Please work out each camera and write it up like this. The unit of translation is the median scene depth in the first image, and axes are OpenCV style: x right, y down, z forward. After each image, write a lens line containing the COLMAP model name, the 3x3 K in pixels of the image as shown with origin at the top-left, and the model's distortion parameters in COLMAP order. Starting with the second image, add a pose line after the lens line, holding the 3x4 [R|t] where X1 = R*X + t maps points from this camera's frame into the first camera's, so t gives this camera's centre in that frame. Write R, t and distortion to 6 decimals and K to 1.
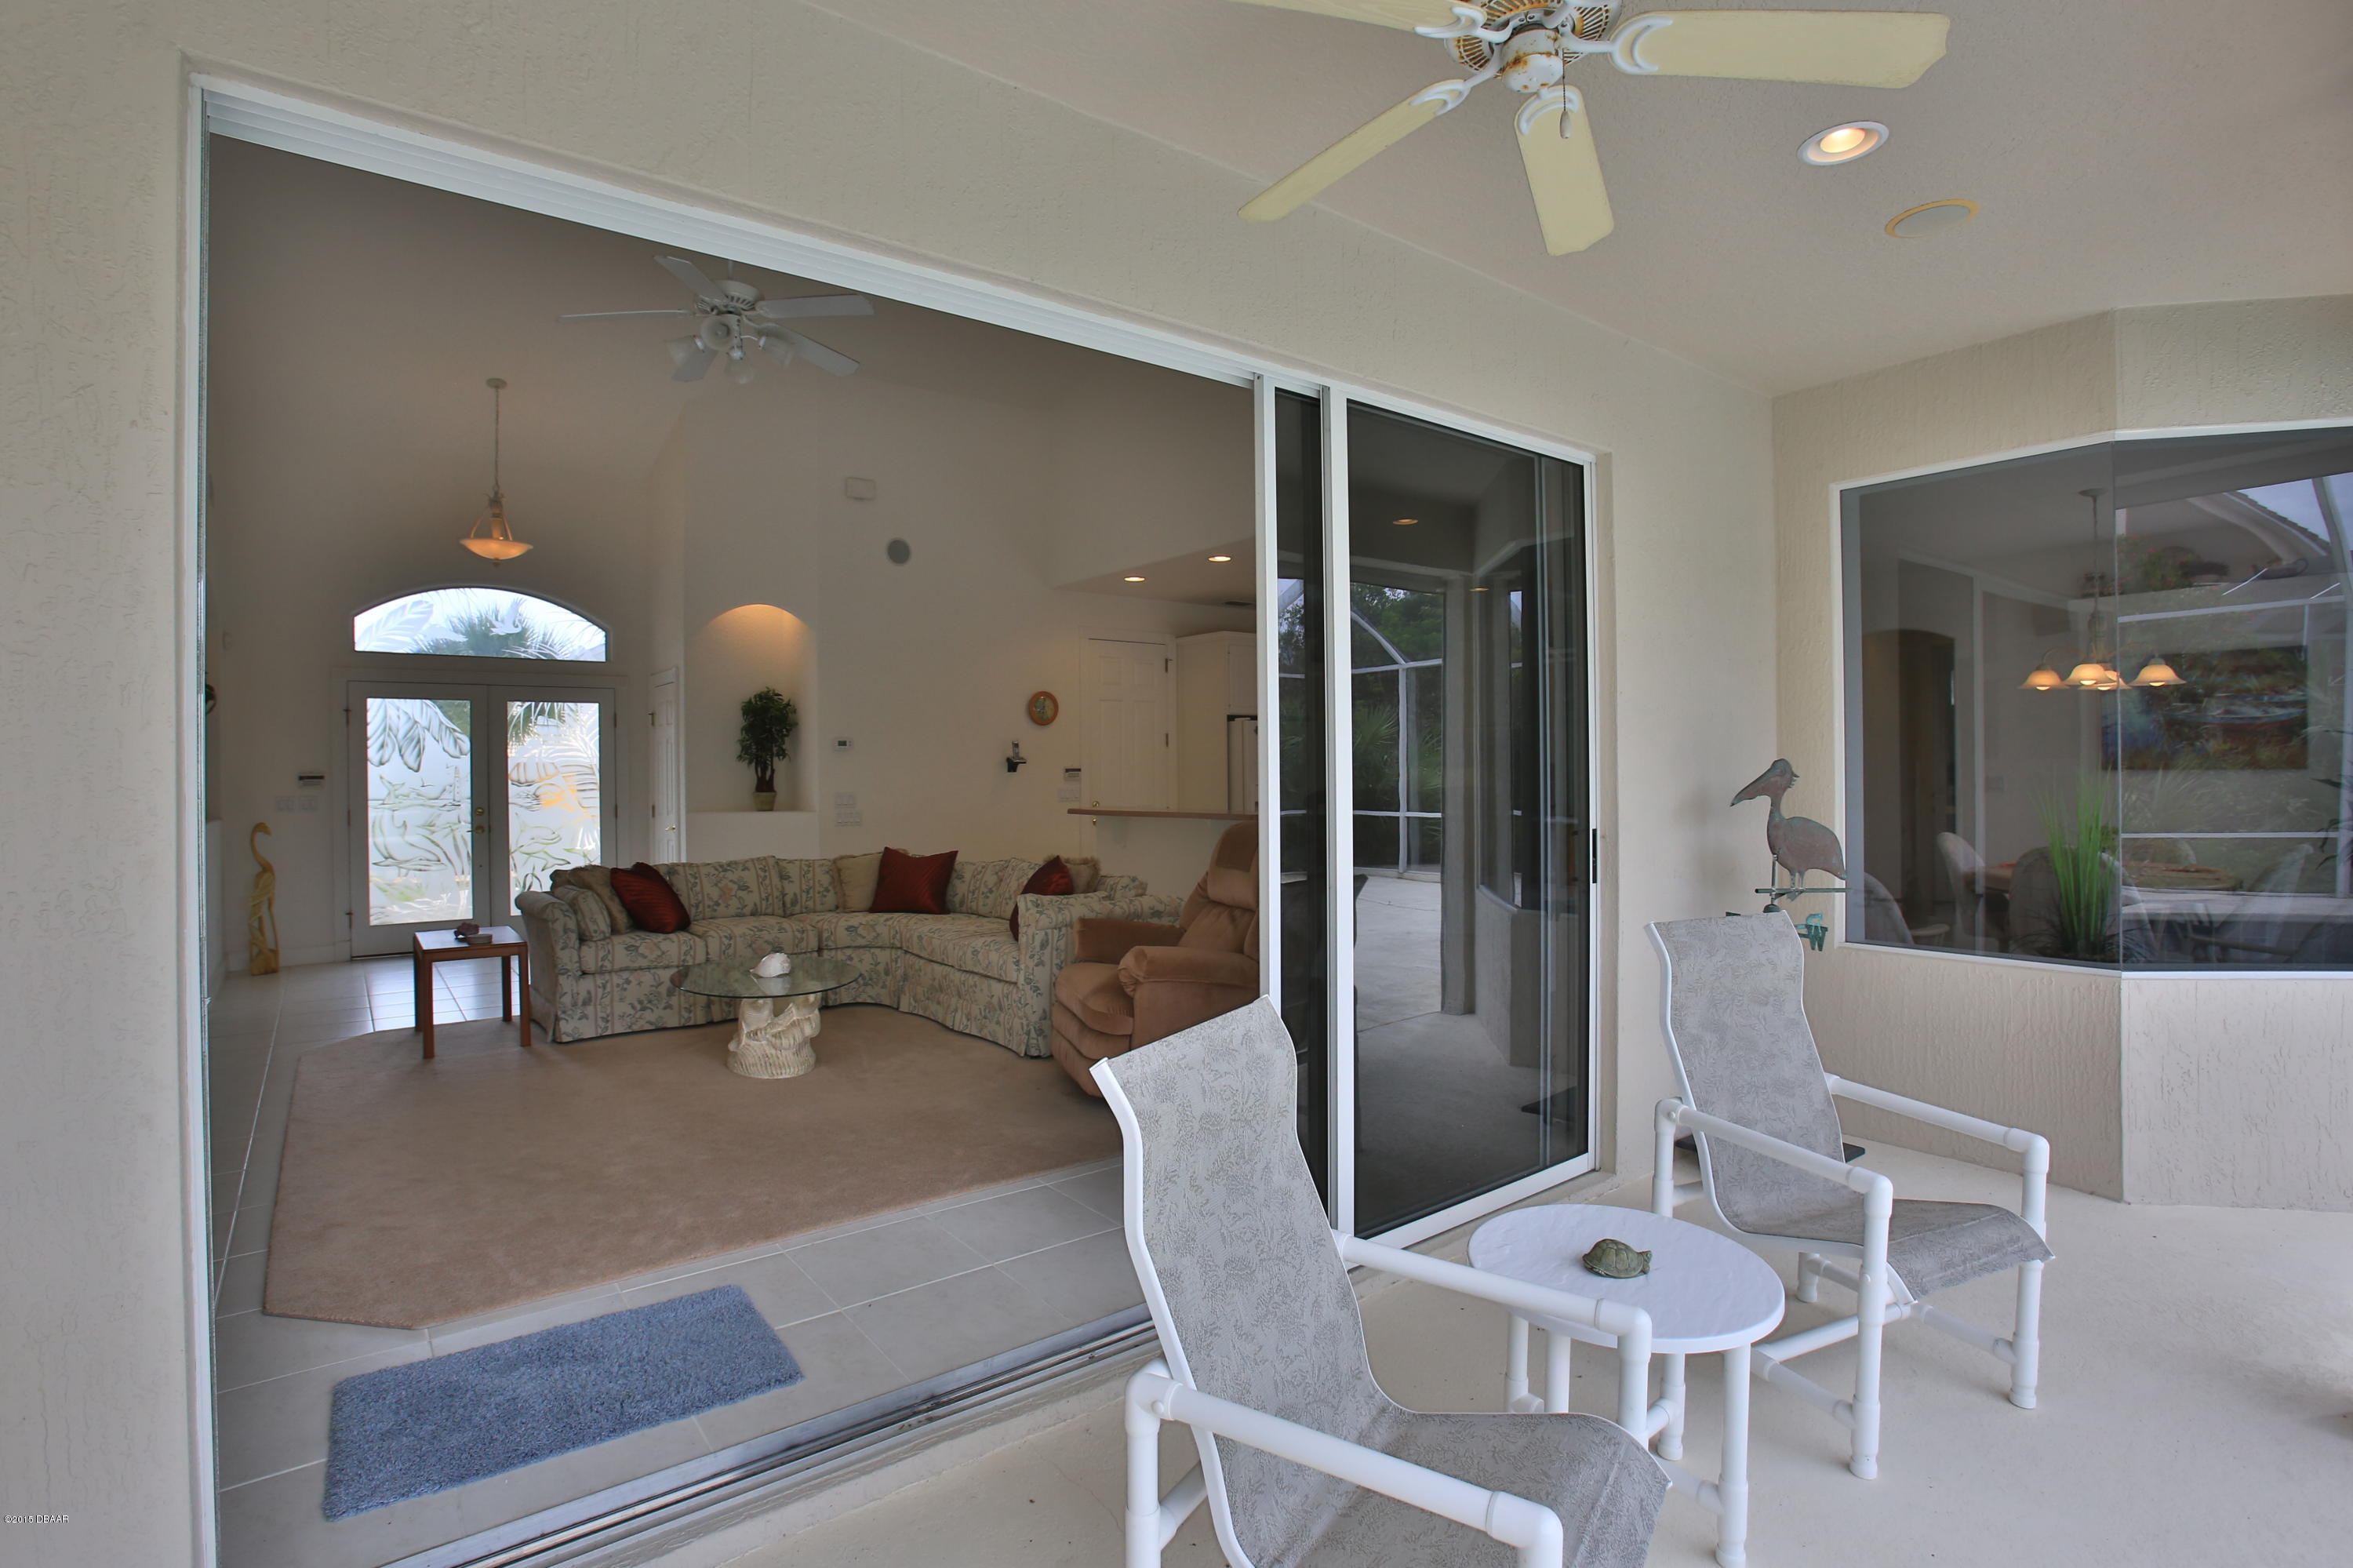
lens RADIAL K [[1129.6, 0, 1172.1], [0, 1129.6, 775.6], [0, 0, 1]] dist [-0.037574, 0.000658]
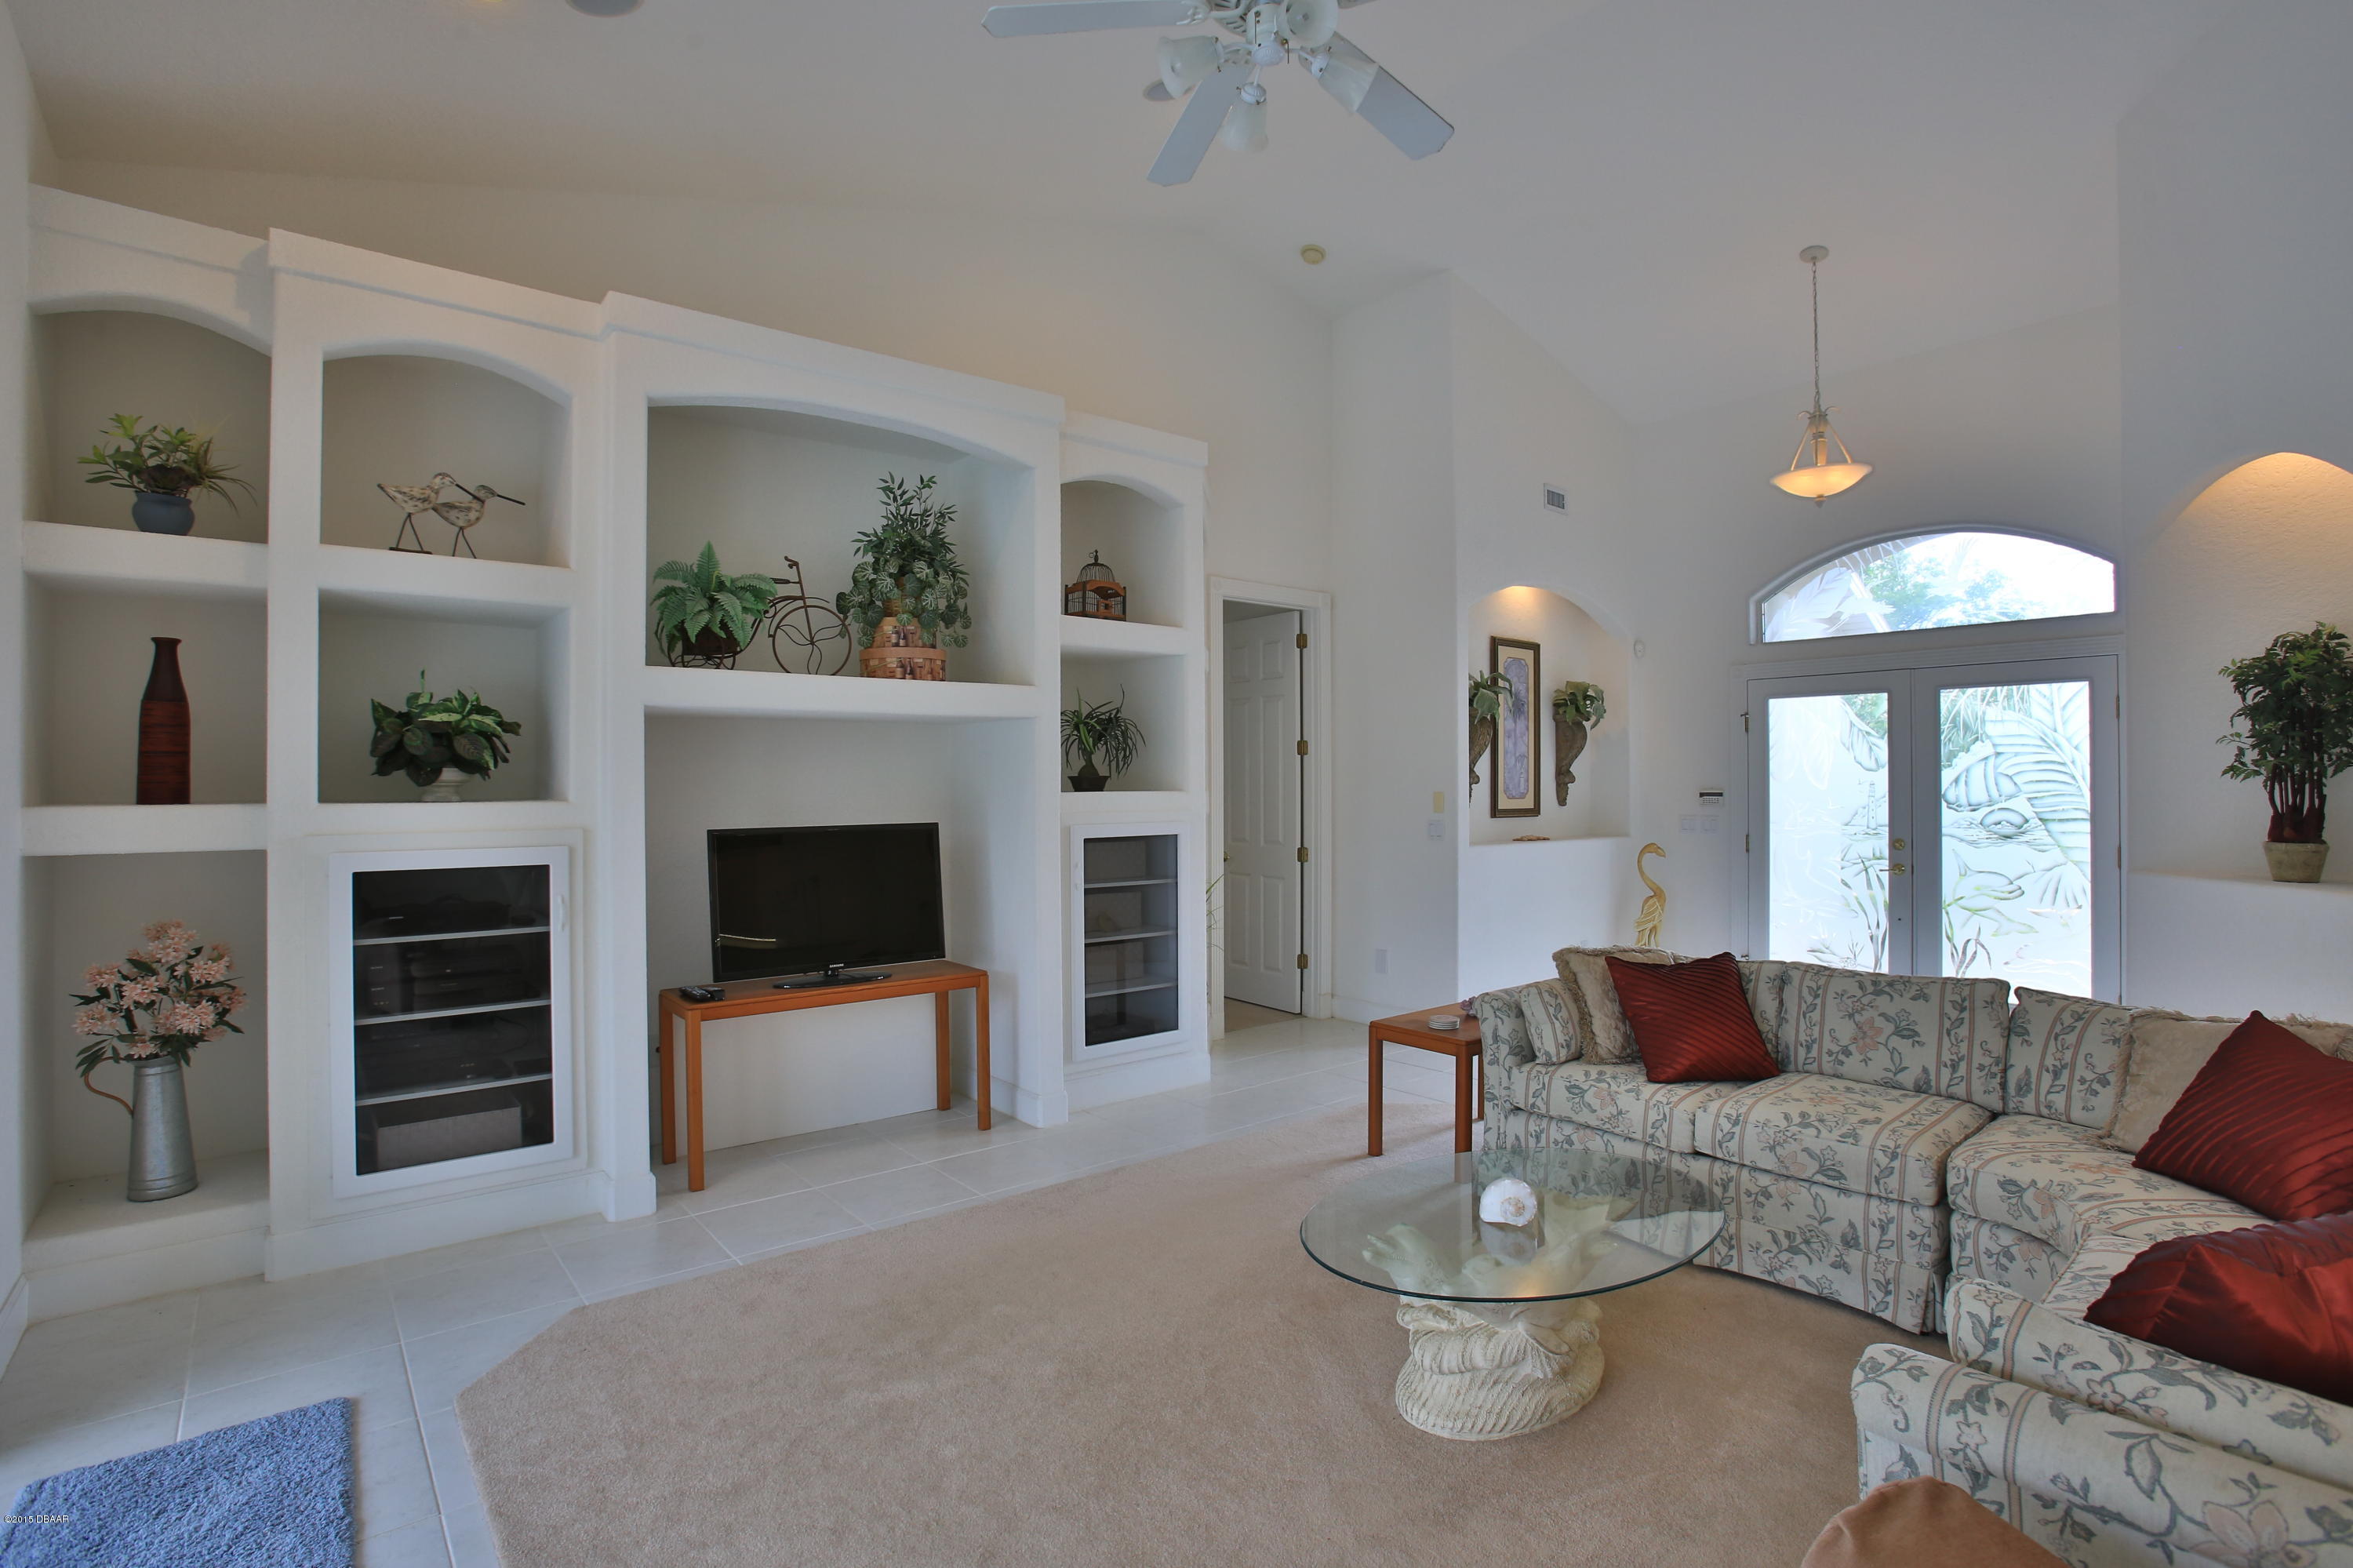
lens RADIAL K [[1129.6, 0, 1172.1], [0, 1129.6, 775.6], [0, 0, 1]] dist [-0.037574, 0.000658]
pose [[0.038389, 0.003950, -0.999255, 0.085695], [-0.001625, 0.999991, 0.003890, -0.014699], [0.999262, 0.001475, 0.038395, 0.500003]]
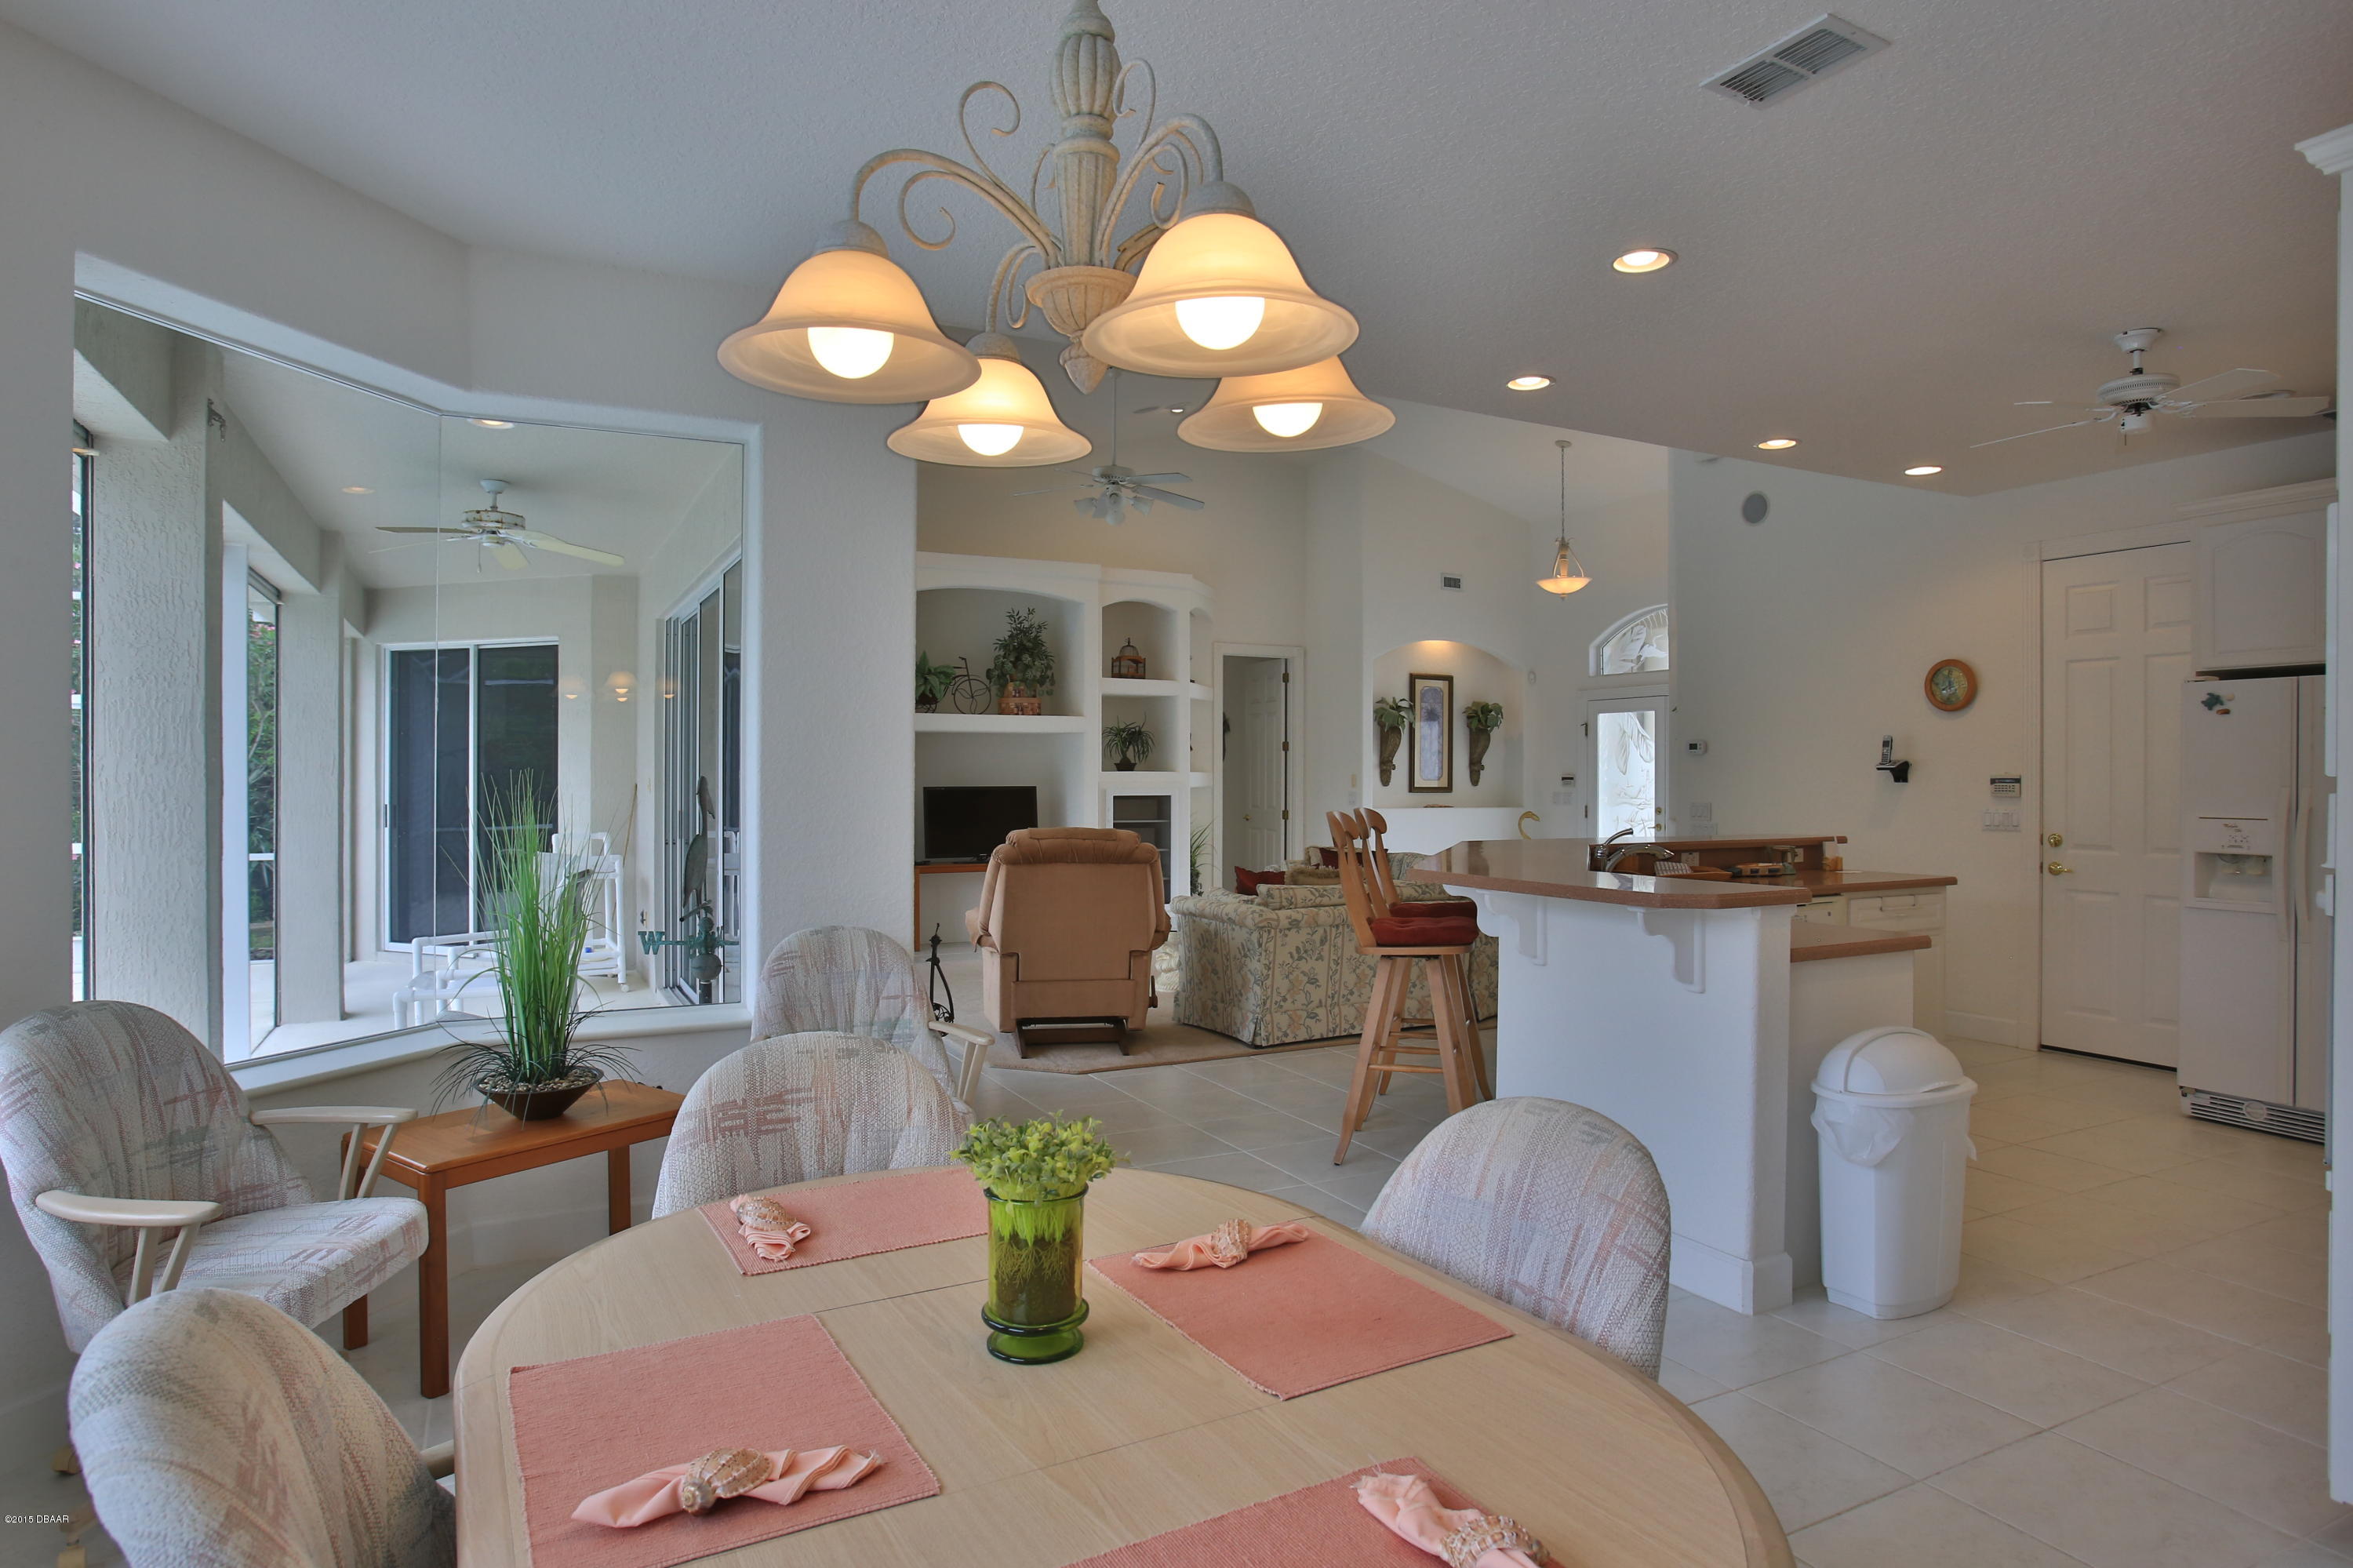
lens RADIAL K [[1284.8, 0, 1176.5], [0, 1284.8, 784.0], [0, 0, 1]] dist [-0.036702, 0.000863]
pose [[-0.167989, 0.016542, -0.985650, 0.814614], [-0.005214, 0.999830, 0.017669, -0.014147], [0.985775, 0.008107, -0.167874, 0.783264]]
